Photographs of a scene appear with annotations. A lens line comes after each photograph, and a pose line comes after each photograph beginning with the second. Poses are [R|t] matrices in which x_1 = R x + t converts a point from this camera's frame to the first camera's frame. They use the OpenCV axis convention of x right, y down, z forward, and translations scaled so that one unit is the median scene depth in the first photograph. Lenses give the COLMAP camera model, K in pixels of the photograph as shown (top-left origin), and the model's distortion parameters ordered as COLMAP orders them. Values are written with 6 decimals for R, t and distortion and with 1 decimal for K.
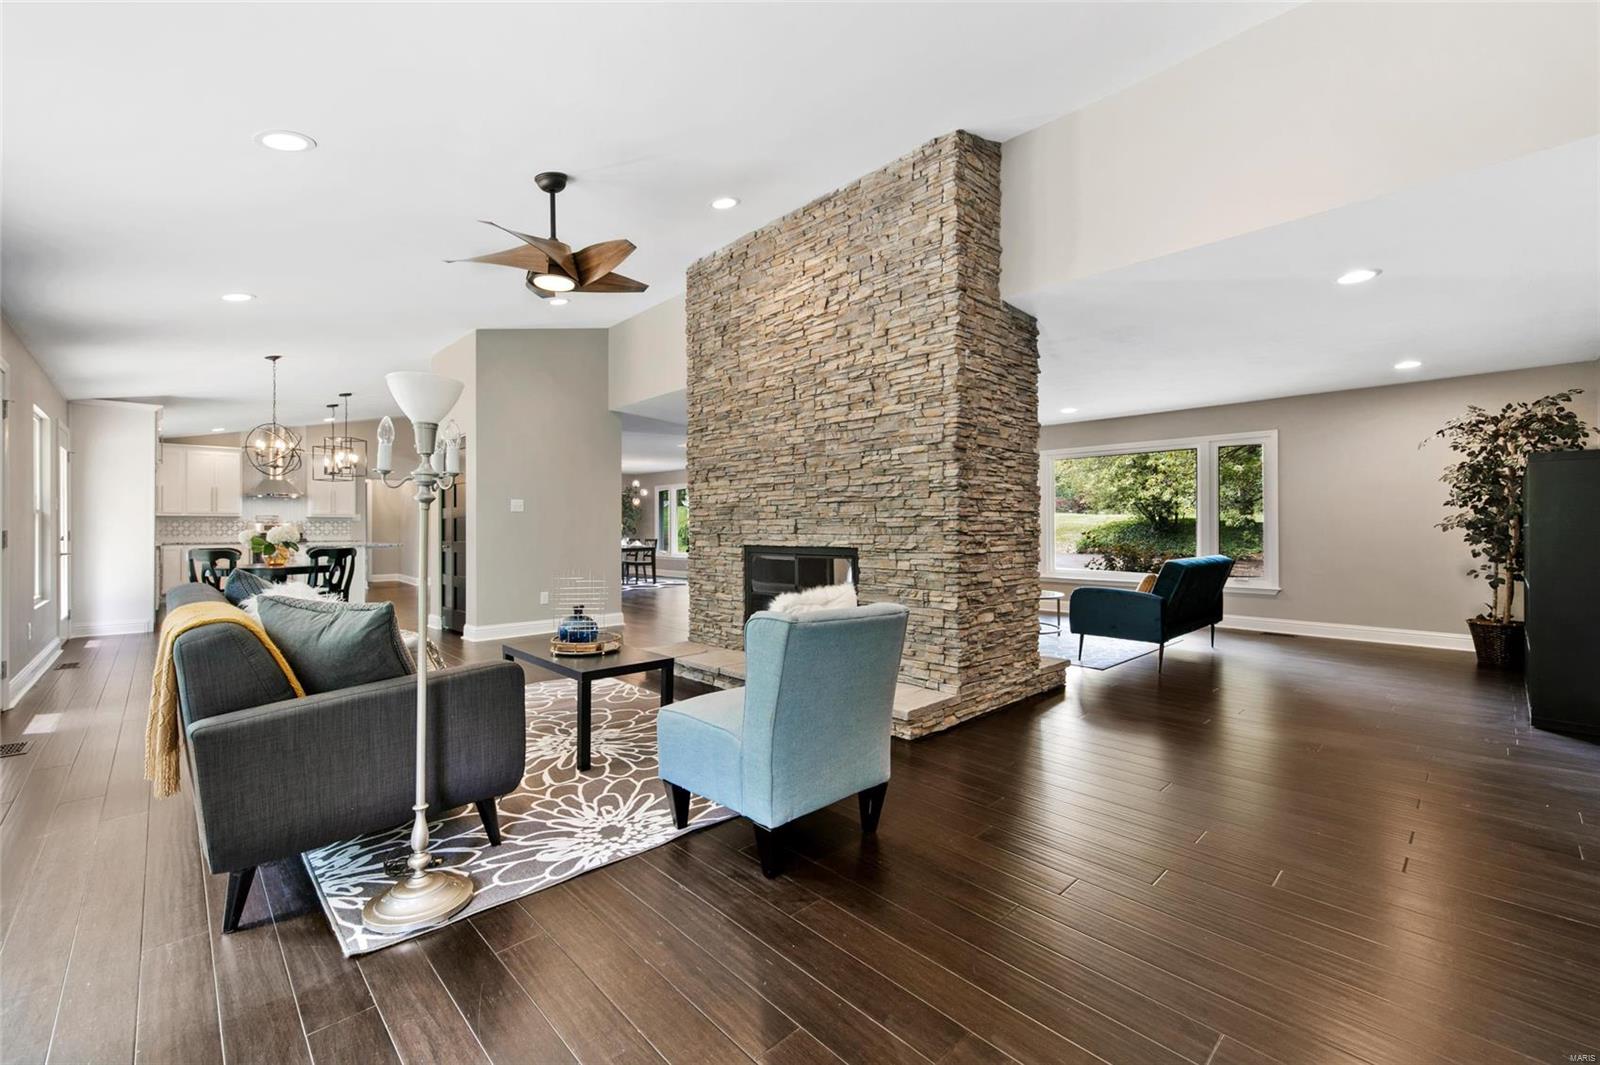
lens RADIAL K [[686.2, 0, 800.5], [0, 686.2, 531.4], [0, 0, 1]] dist [0.015346, 0.000461]
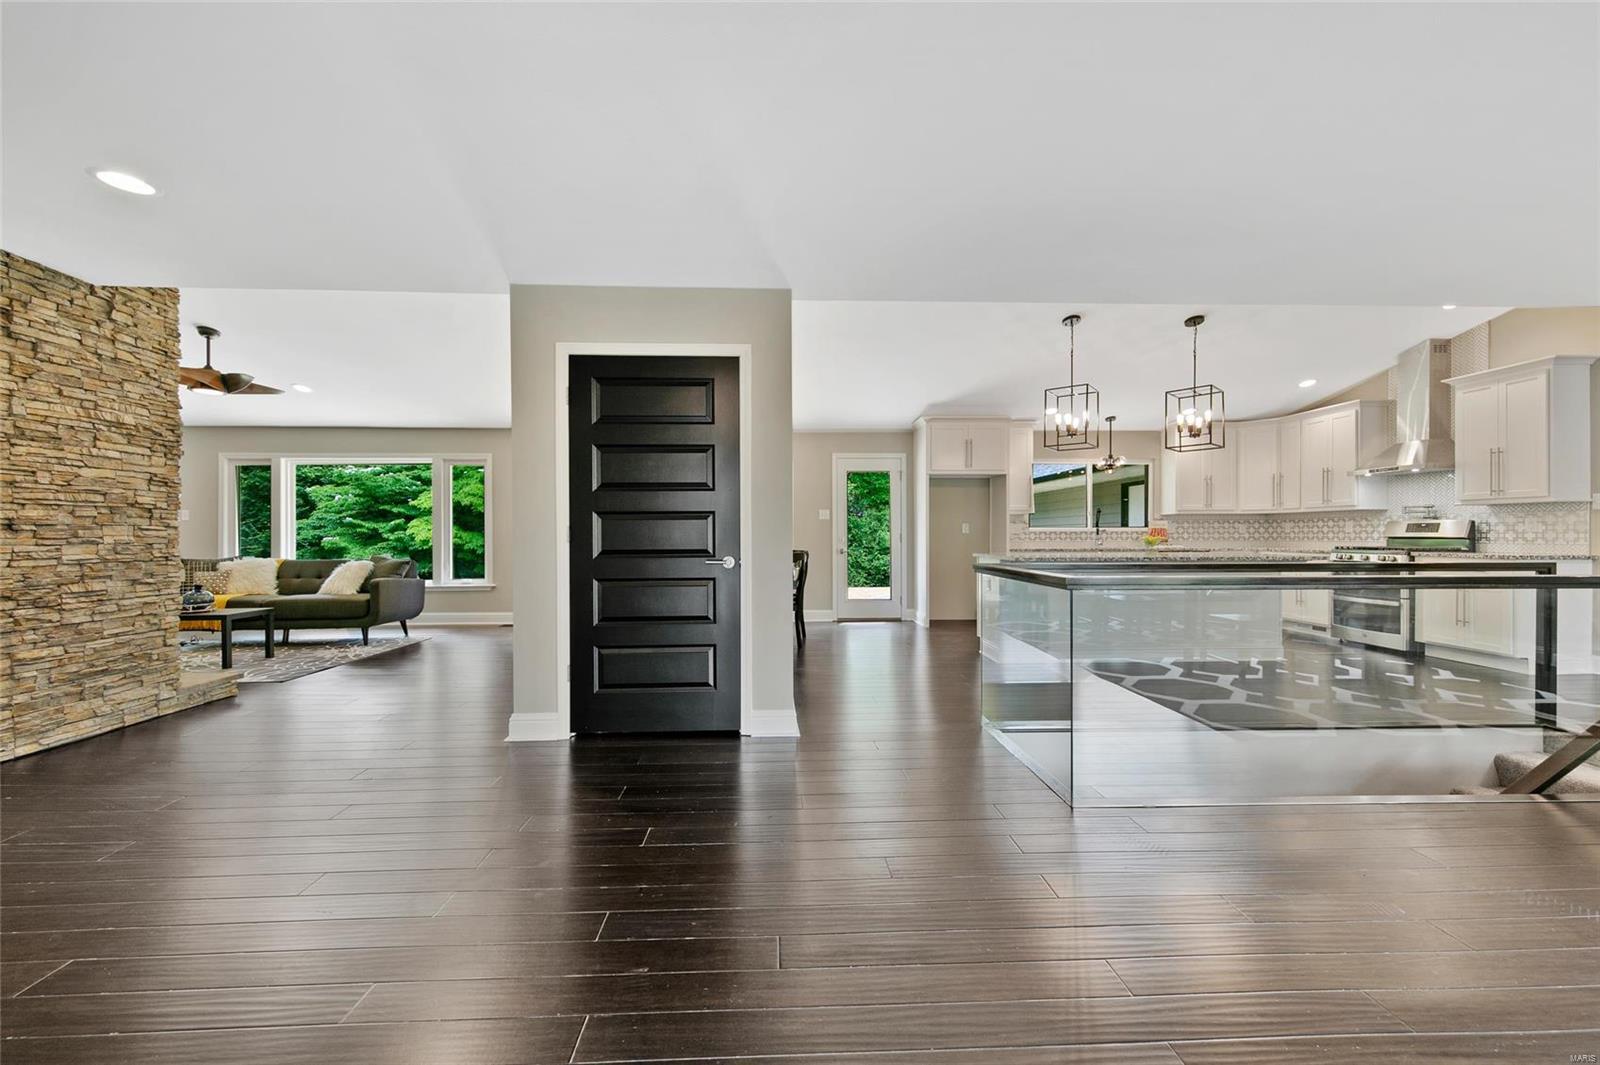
lens RADIAL K [[626.2, 0, 805.9], [0, 626.2, 532.1], [0, 0, 1]] dist [0.006455, 0.000051]
pose [[-0.650802, 0.004287, -0.759235, -0.050500], [0.010088, 0.999945, -0.003002, -0.004536], [0.759180, -0.009613, -0.650809, 0.925204]]
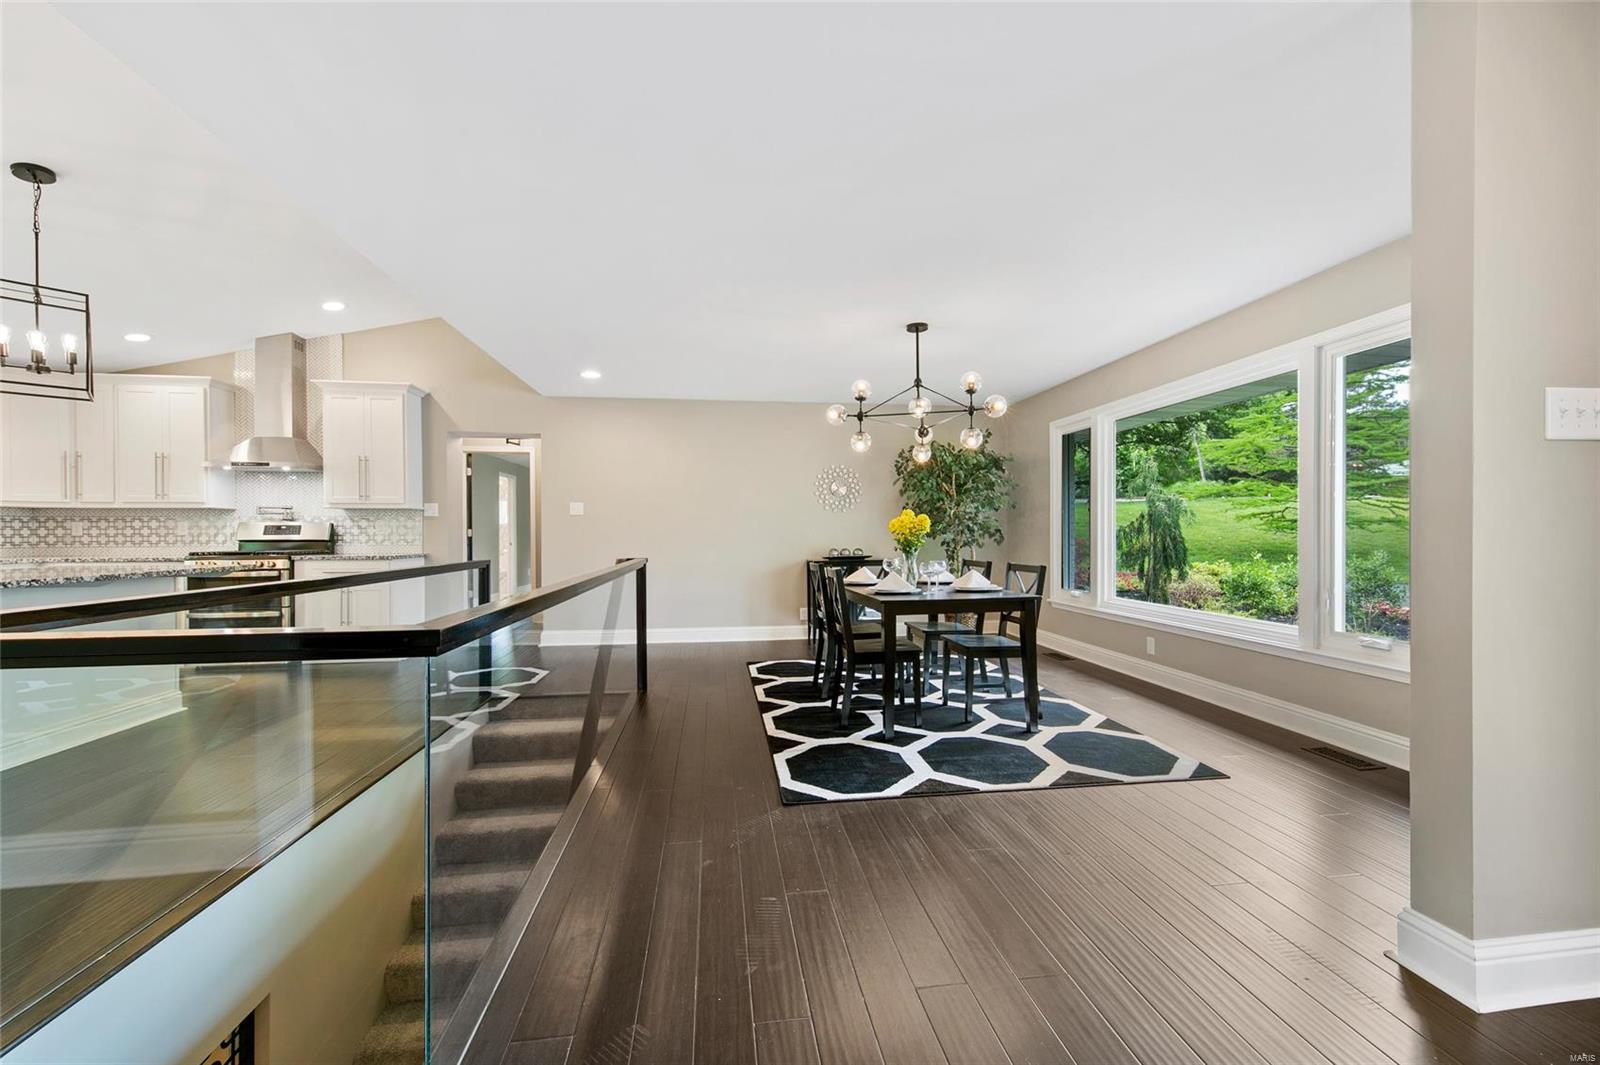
lens RADIAL K [[626.2, 0, 796.6], [0, 626.2, 534.7], [0, 0, 1]] dist [0.006455, 0.000051]
pose [[0.810566, 0.003927, -0.585634, -0.157268], [0.002644, 0.999943, 0.010365, -0.004986], [0.585641, -0.009950, 0.810509, 0.816589]]
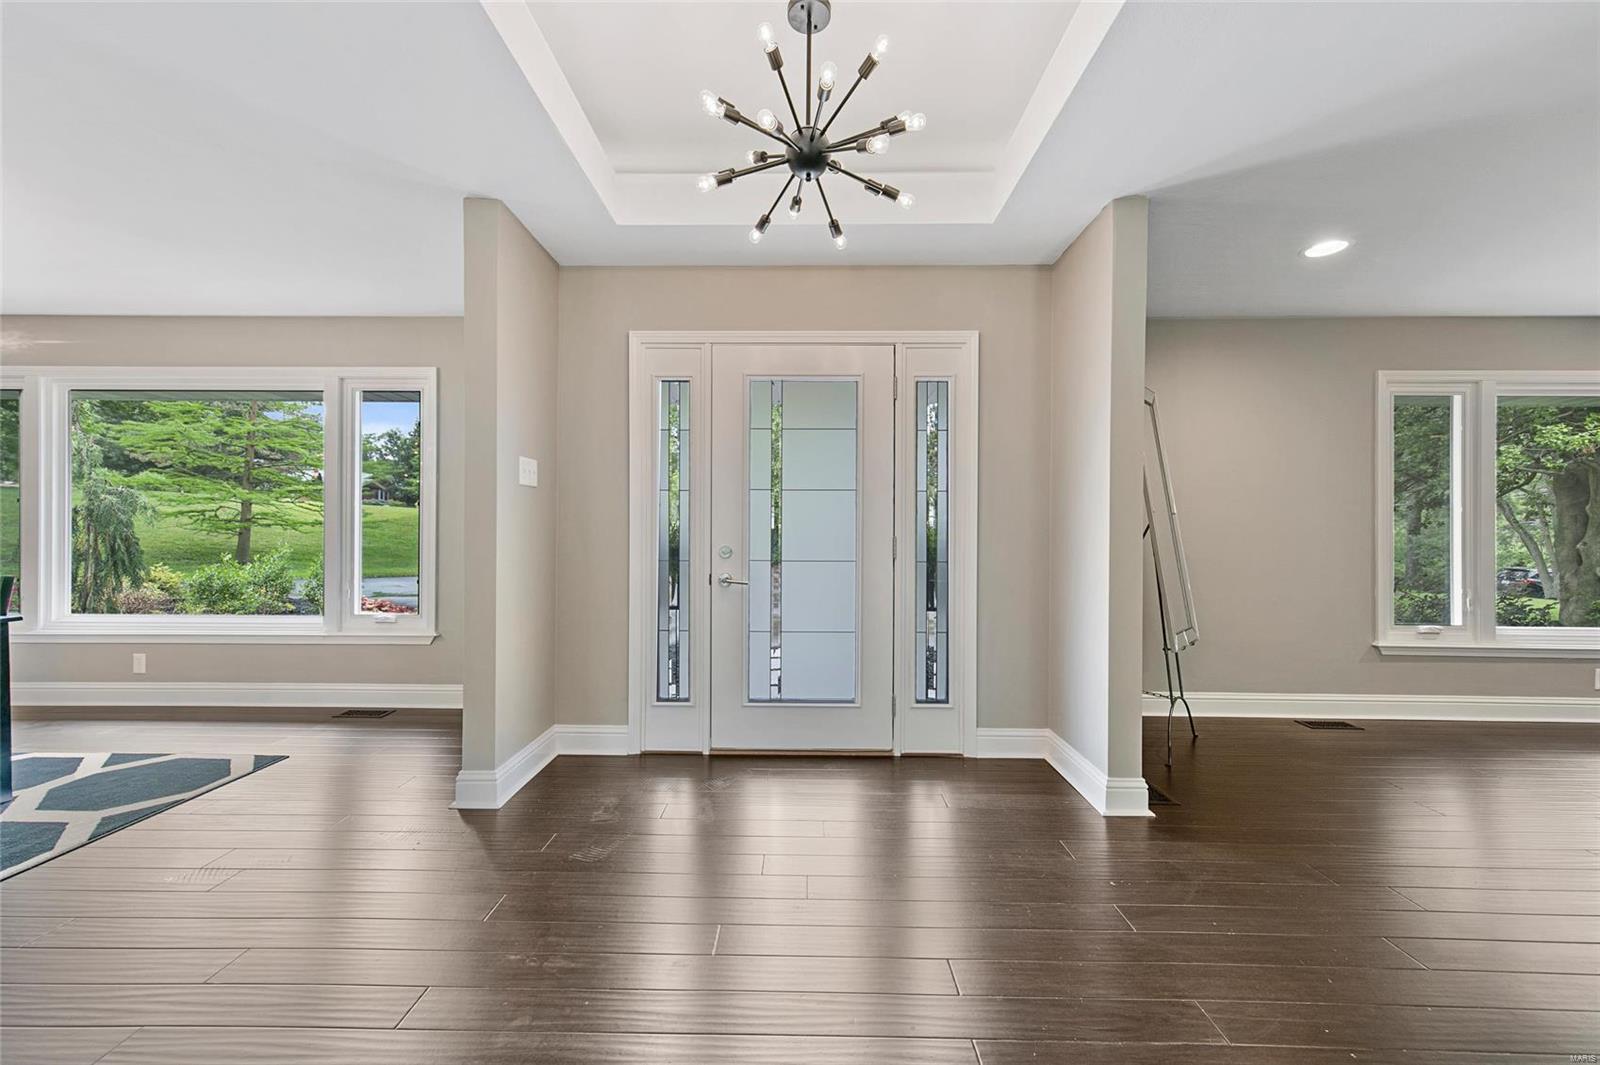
lens RADIAL K [[626.2, 0, 797.9], [0, 626.2, 536.8], [0, 0, 1]] dist [0.006455, 0.000051]
pose [[0.698551, 0.006901, 0.715527, -0.212658], [-0.013483, 0.999903, 0.003519, -0.005224], [-0.715433, -0.012105, 0.698576, 0.763381]]
